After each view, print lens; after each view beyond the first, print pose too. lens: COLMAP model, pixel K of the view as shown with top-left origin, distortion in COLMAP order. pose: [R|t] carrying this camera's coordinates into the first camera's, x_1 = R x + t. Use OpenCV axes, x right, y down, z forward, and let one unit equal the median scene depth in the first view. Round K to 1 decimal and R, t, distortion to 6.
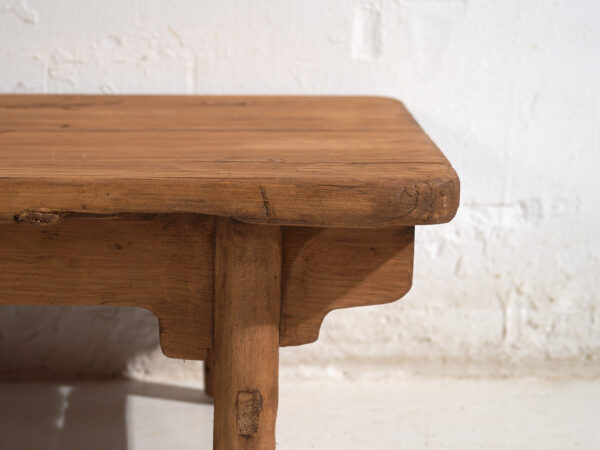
lens RADIAL K [[2150.4, 0, 148.7], [0, 2150.4, 225.1], [0, 0, 1]] dist [-0.003531, -0.876266]
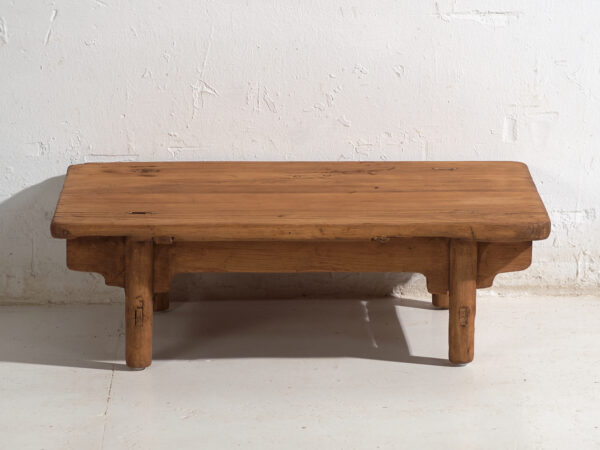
lens RADIAL K [[1888.7, 0, 272.0], [0, 1888.7, 224.8], [0, 0, 1]] dist [0.003812, -0.971943]
pose [[0.999648, -0.004777, -0.026090, -0.078608], [0.005939, 0.998986, 0.044636, -0.079153], [0.025851, -0.044775, 0.998663, -0.807617]]
